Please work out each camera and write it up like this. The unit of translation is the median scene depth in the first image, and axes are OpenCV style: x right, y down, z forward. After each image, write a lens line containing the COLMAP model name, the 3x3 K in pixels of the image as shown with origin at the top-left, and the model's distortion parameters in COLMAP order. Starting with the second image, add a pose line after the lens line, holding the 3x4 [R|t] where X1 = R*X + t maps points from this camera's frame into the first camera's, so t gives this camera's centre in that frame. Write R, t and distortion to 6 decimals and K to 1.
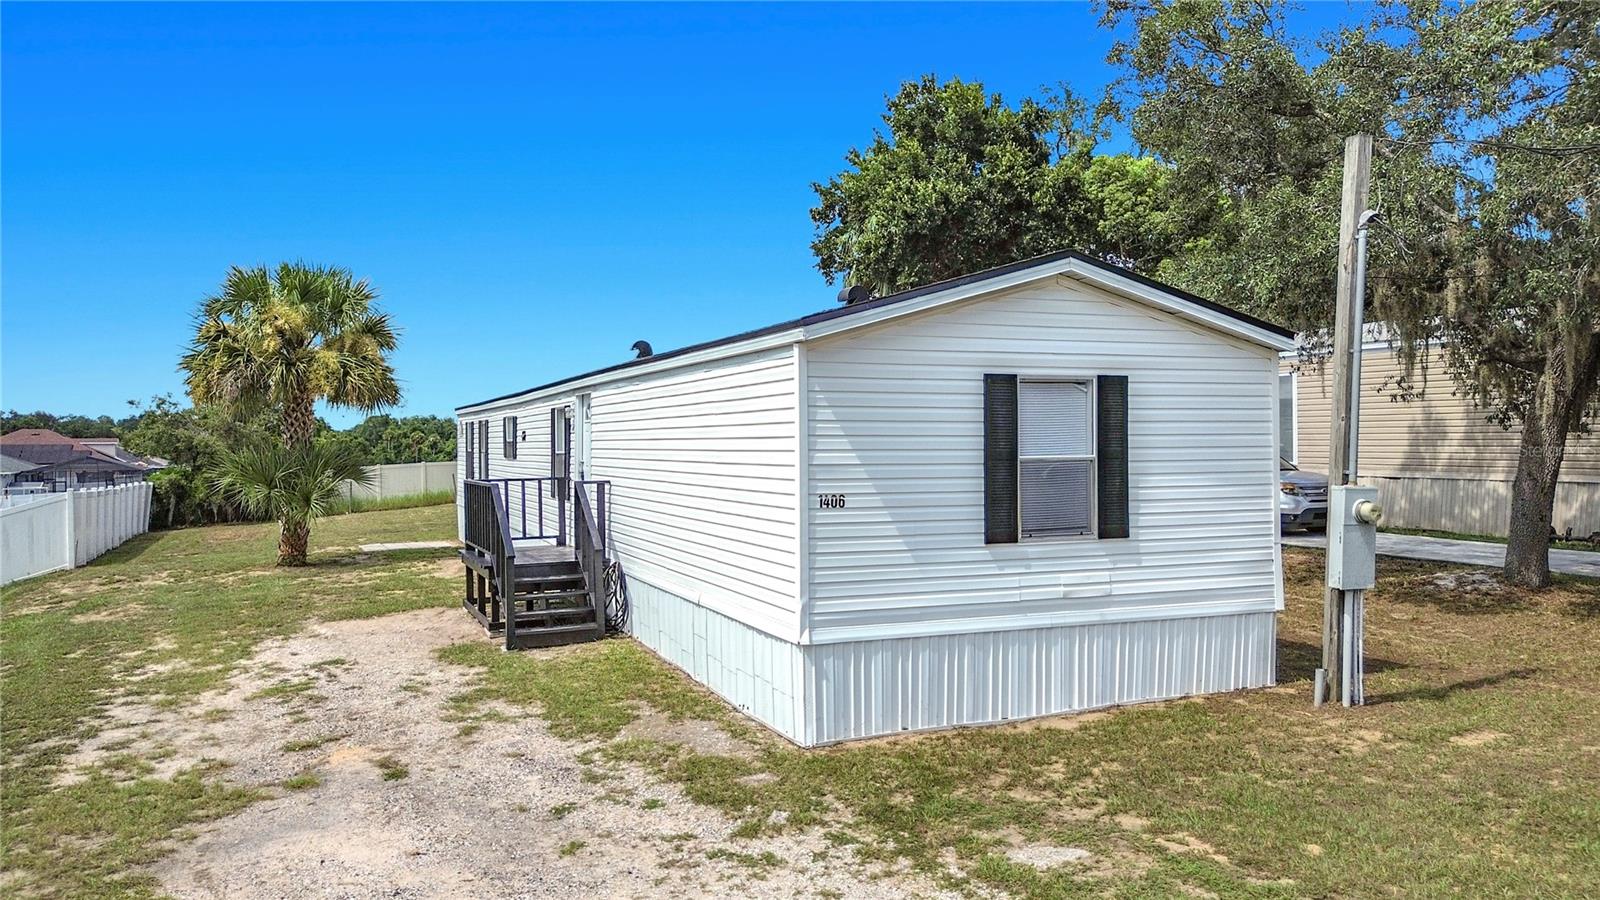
lens RADIAL K [[1174.3, 0, 800.0], [0, 1174.3, 450.0], [0, 0, 1]] dist [0.023582, -0.003712]
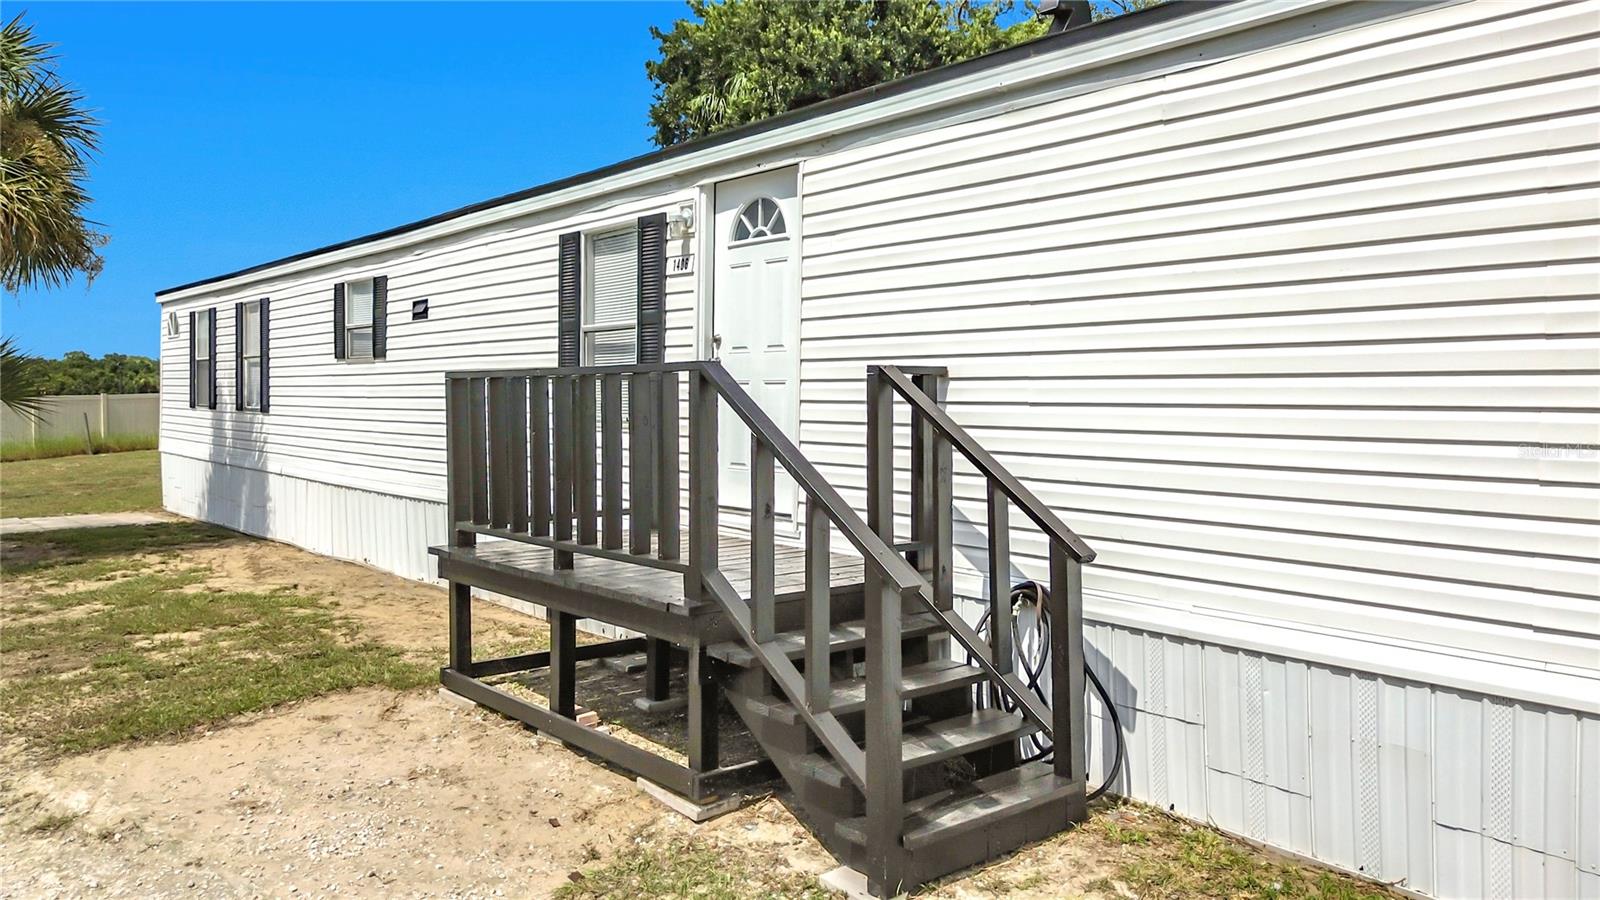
lens RADIAL K [[1174.3, 0, 800.0], [0, 1174.3, 450.0], [0, 0, 1]] dist [0.023582, -0.003712]
pose [[0.954908, 0.001964, 0.296895, -0.177598], [-0.013314, 0.999256, 0.036210, 0.021826], [-0.296603, -0.038530, 0.954223, 0.357335]]
